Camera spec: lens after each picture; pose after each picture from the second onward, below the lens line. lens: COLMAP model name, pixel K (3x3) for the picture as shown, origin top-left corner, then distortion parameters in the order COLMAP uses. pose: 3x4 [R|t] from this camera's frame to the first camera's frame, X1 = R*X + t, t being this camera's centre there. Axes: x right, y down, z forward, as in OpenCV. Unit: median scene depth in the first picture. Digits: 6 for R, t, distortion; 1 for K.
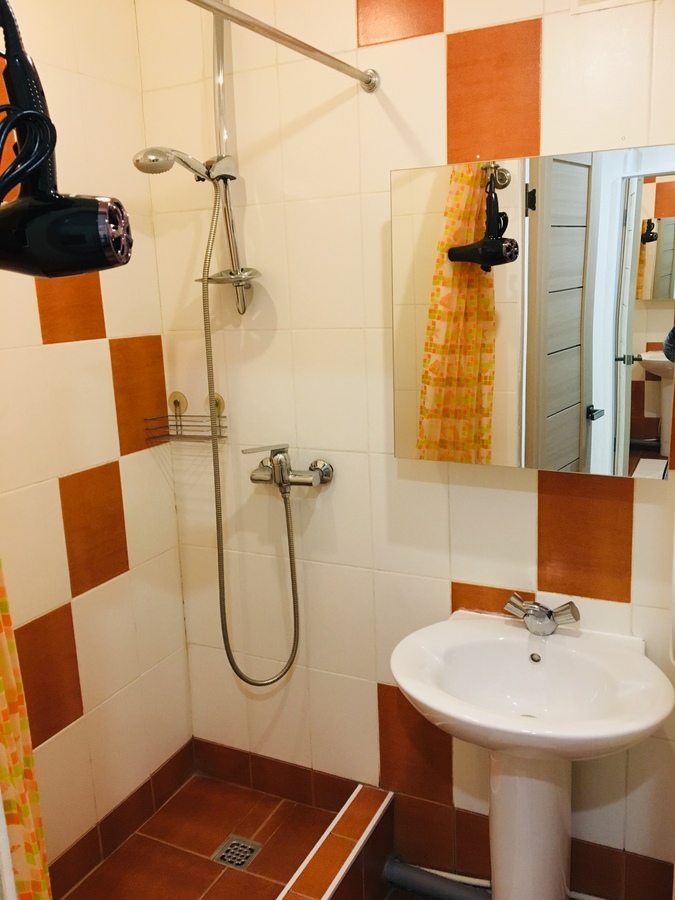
lens RADIAL K [[763.1, 0, 339.3], [0, 763.1, 450.8], [0, 0, 1]] dist [0.022313, -0.016488]
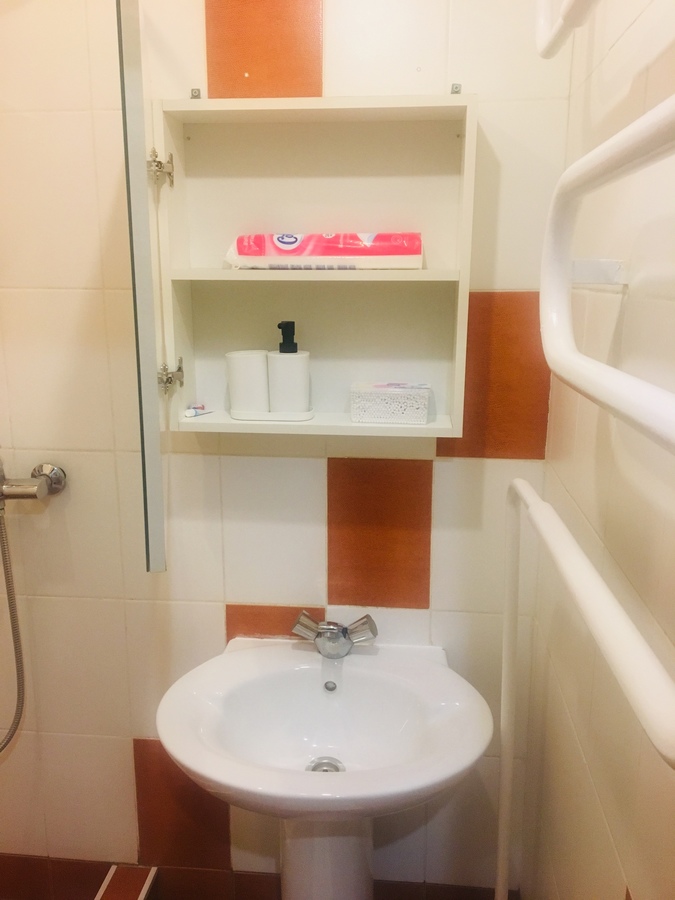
lens RADIAL K [[739.3, 0, 338.1], [0, 739.3, 442.9], [0, 0, 1]] dist [0.109378, -0.181651]
pose [[0.936685, -0.034517, 0.348469, -0.013268], [0.035044, 0.999374, 0.004793, -0.001609], [-0.348416, 0.007722, 0.937308, 0.212726]]
